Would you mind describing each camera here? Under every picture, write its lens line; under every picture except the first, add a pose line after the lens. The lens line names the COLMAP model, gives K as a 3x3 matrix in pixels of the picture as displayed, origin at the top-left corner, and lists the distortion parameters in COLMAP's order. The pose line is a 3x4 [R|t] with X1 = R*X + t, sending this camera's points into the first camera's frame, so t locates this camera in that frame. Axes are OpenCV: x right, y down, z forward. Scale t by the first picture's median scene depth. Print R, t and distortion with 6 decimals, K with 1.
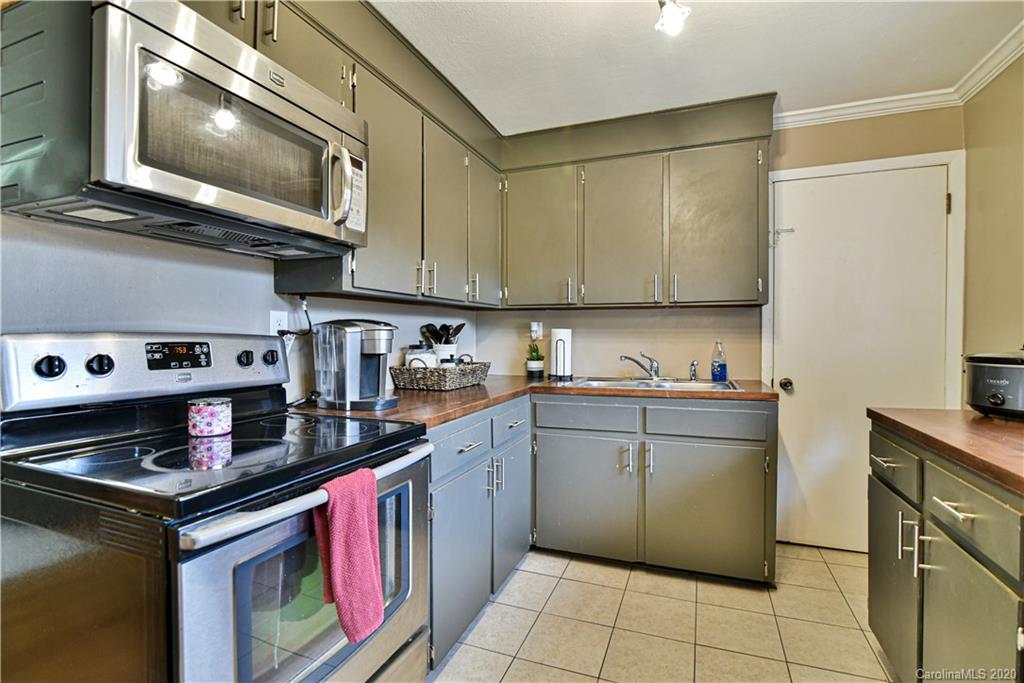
lens RADIAL K [[488.1, 0, 484.8], [0, 488.1, 341.0], [0, 0, 1]] dist [-0.019619, -0.000034]
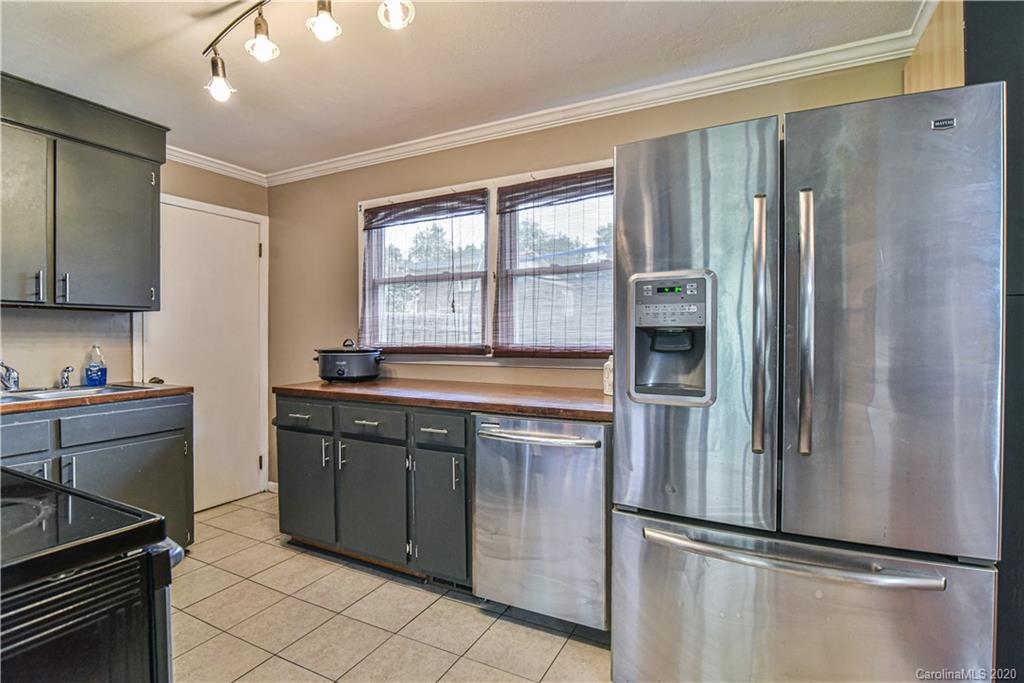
lens RADIAL K [[483.6, 0, 525.6], [0, 483.6, 342.1], [0, 0, 1]] dist [-0.015749, -0.000183]
pose [[0.070565, -0.009894, 0.997458, -0.472772], [0.013957, 0.999863, 0.008931, -0.002640], [-0.997410, 0.013291, 0.070694, 0.072064]]
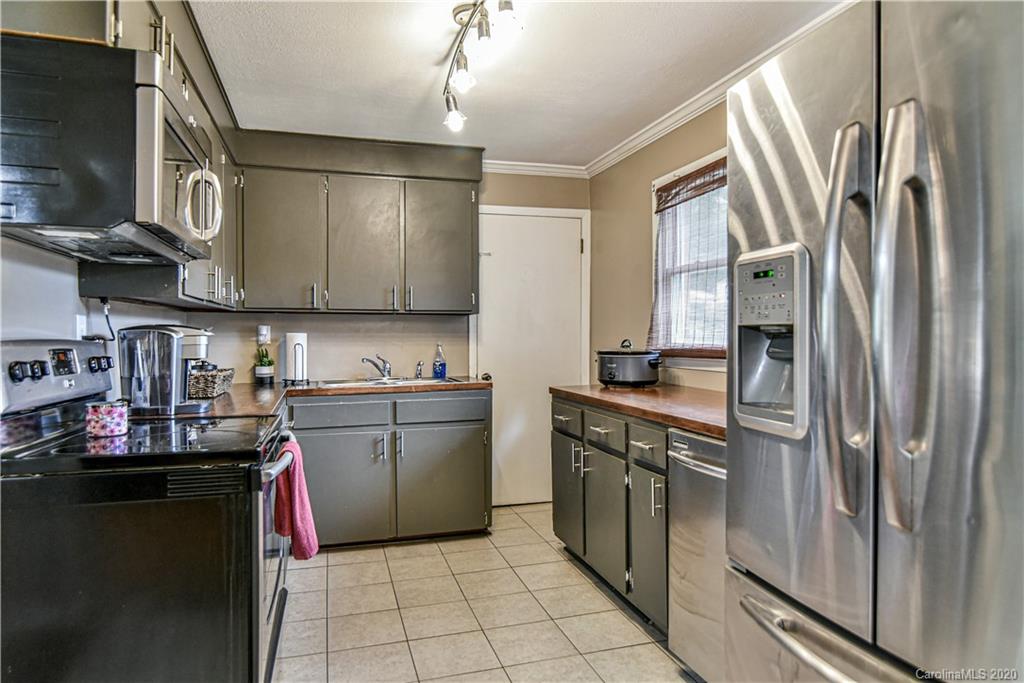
lens RADIAL K [[639.7, 0, 512.0], [0, 639.7, 341.5], [0, 0, 1]] dist [-0.002288, -0.000049]
pose [[0.770943, -0.006961, 0.636866, -0.411521], [0.010764, 0.999940, -0.002100, -0.000126], [-0.636813, 0.008474, 0.770972, -0.339106]]
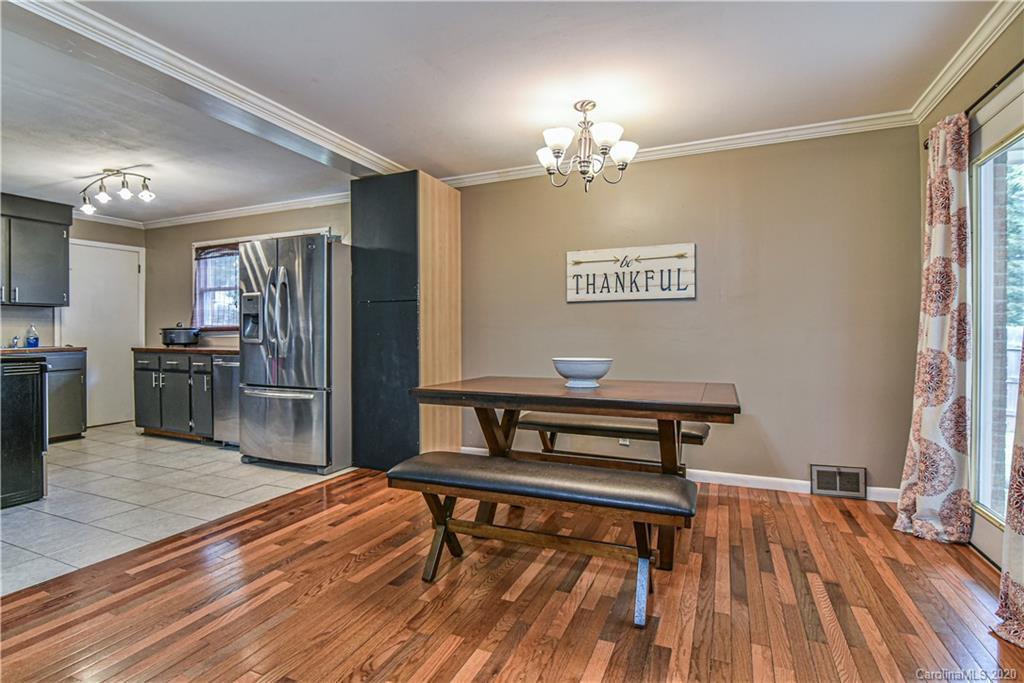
lens RADIAL K [[471.3, 0, 507.8], [0, 471.3, 339.8], [0, 0, 1]] dist [-0.019204, -0.000551]
pose [[0.010356, -0.014651, 0.999839, -1.363310], [0.011460, 0.999829, 0.014532, 0.057400], [-0.999881, 0.011308, 0.010523, -0.878907]]
